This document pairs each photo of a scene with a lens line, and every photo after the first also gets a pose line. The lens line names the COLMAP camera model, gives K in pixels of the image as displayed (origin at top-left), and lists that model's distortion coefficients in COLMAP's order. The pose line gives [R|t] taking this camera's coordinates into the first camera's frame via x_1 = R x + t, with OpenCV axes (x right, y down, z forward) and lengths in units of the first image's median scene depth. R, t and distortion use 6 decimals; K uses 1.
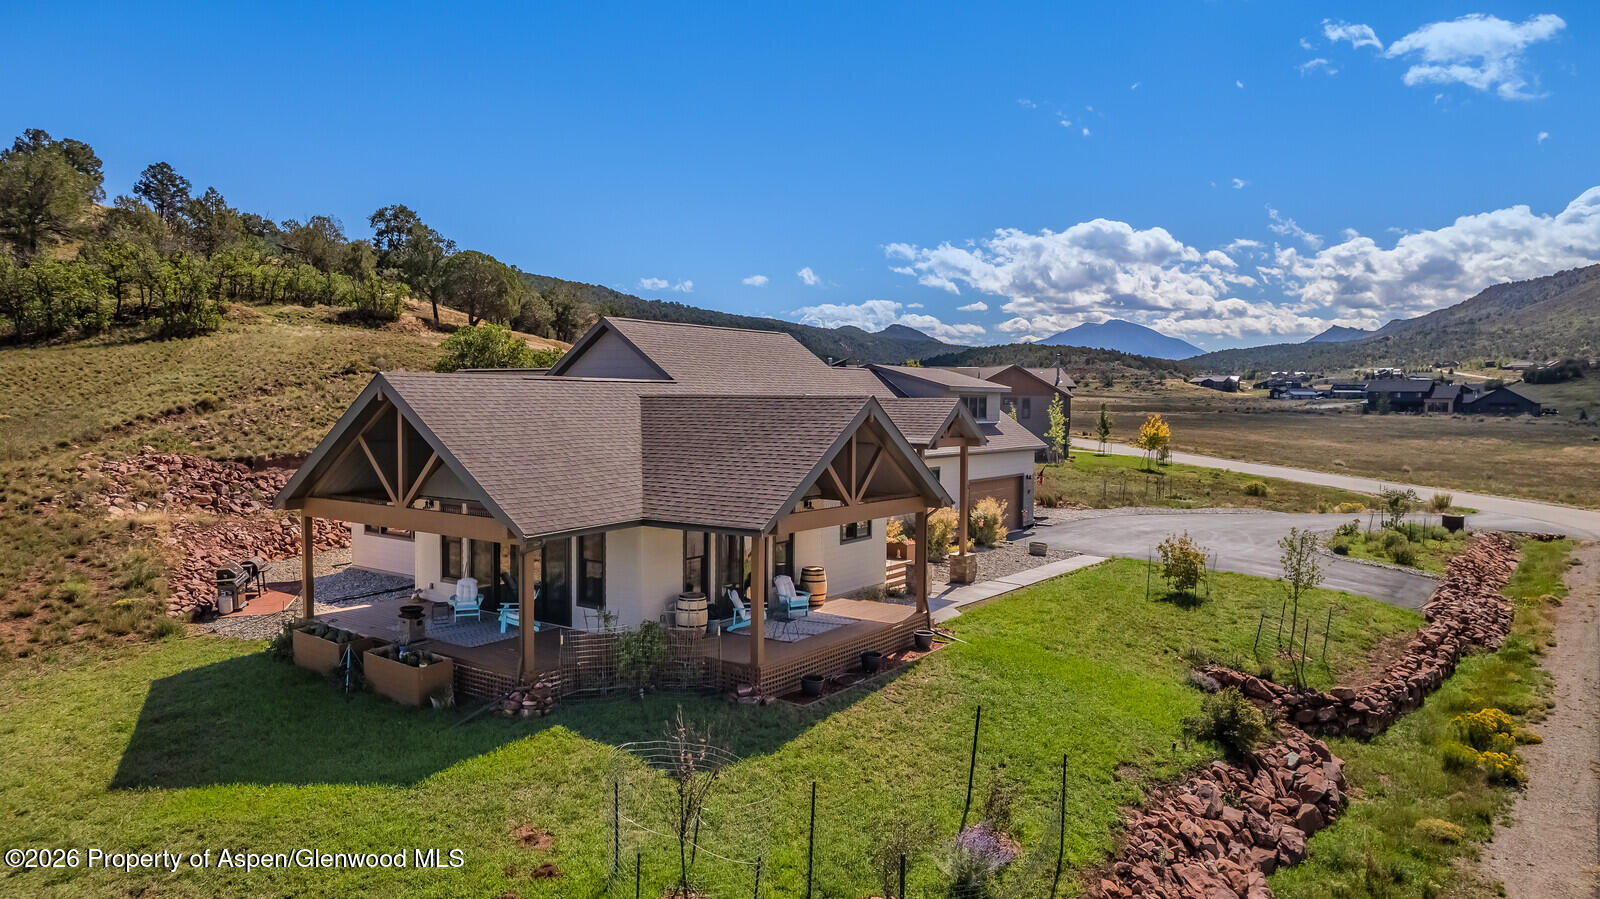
lens RADIAL K [[1045.4, 0, 803.8], [0, 1045.4, 459.4], [0, 0, 1]] dist [-0.057913, 0.070863]
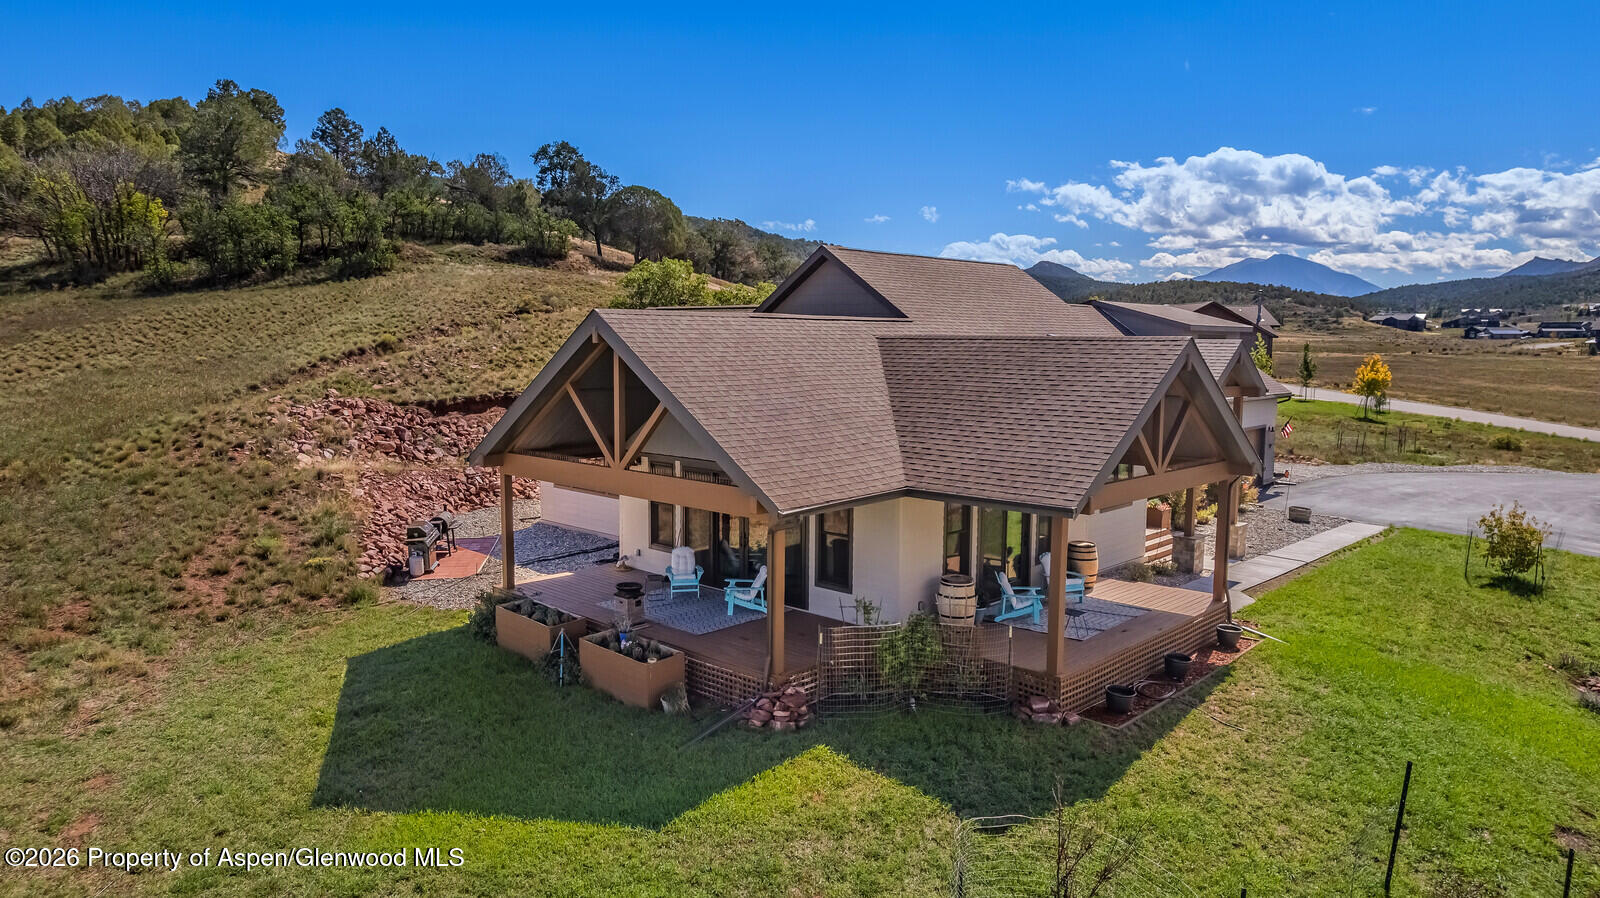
lens RADIAL K [[1045.4, 0, 802.3], [0, 1045.4, 457.0], [0, 0, 1]] dist [-0.057913, 0.070863]
pose [[0.990775, 0.014332, -0.134758, -0.083621], [-0.006828, 0.998409, 0.055978, -0.008402], [0.135346, -0.054541, 0.989296, 0.119231]]
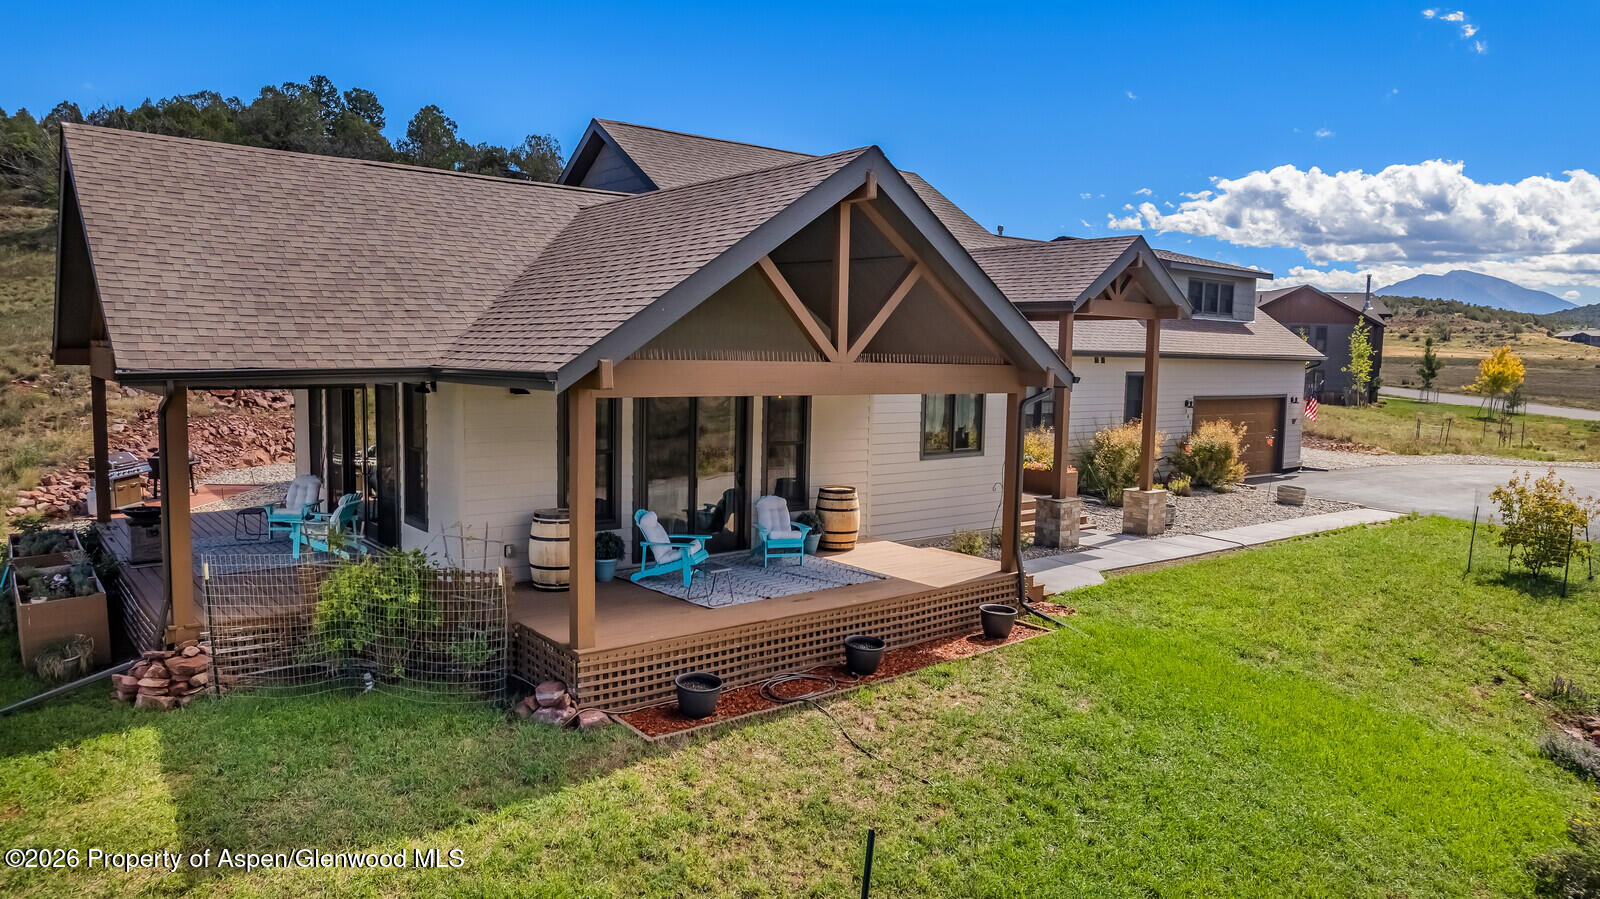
lens RADIAL K [[1045.4, 0, 804.6], [0, 1045.4, 457.3], [0, 0, 1]] dist [-0.057913, 0.070863]
pose [[0.963929, 0.037317, -0.263532, 0.121241], [-0.026765, 0.998694, 0.043516, 0.050009], [0.264812, -0.034893, 0.963669, 0.341942]]
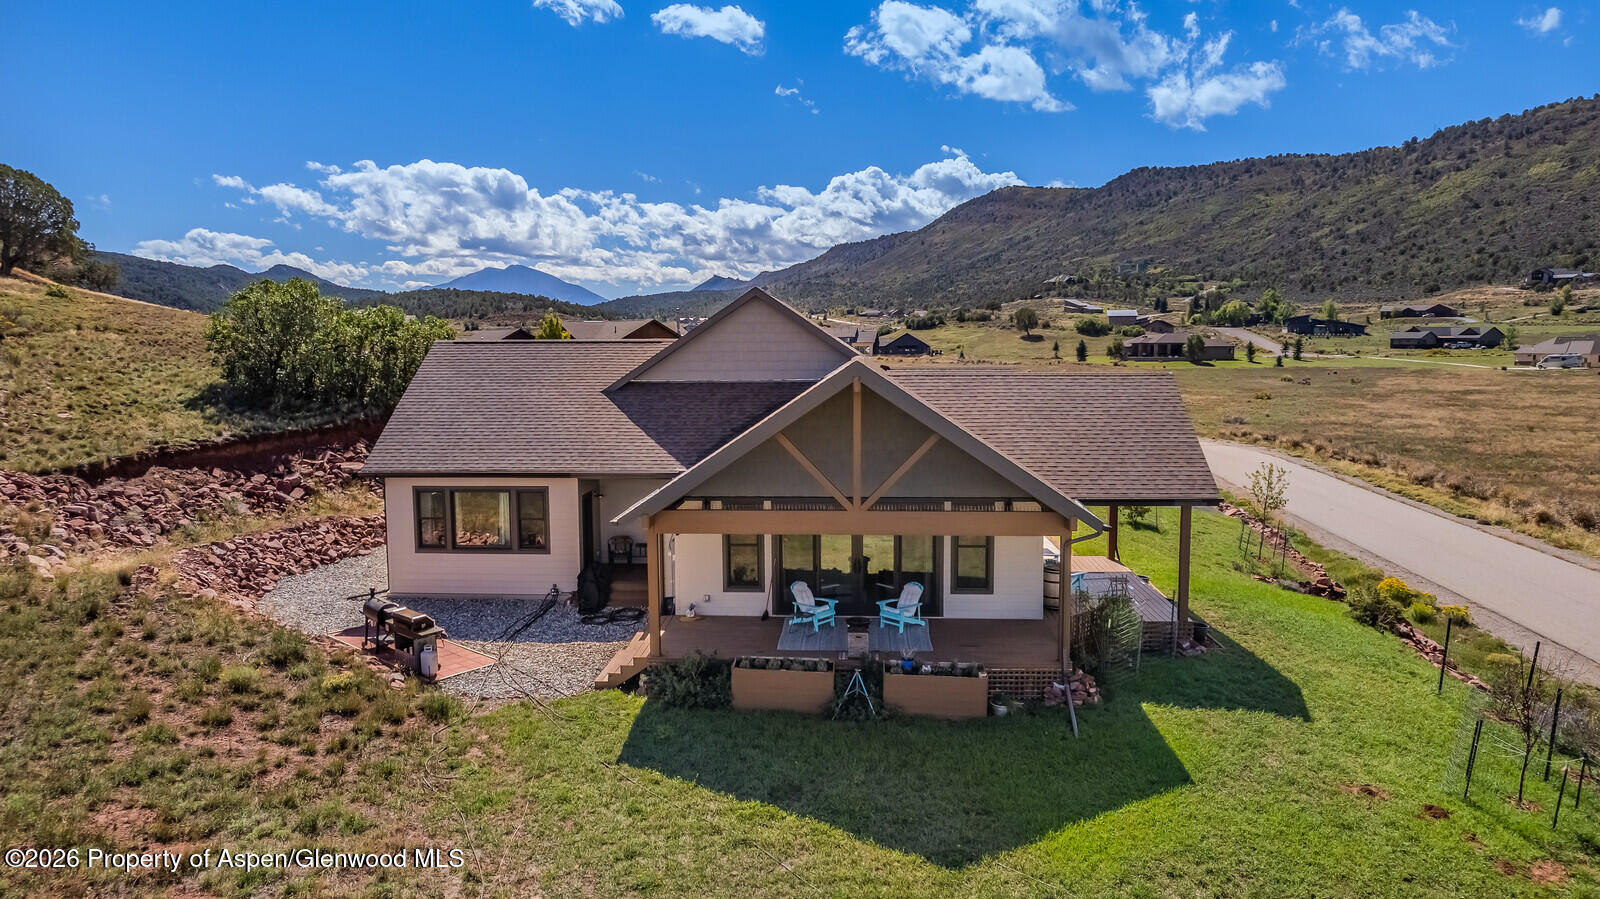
lens RADIAL K [[1045.4, 0, 788.9], [0, 1045.4, 439.8], [0, 0, 1]] dist [-0.057913, 0.070863]
pose [[0.845001, -0.060390, 0.531344, -0.614549], [0.042319, 0.998039, 0.046132, -0.039375], [-0.533087, -0.016496, 0.845899, 0.183822]]
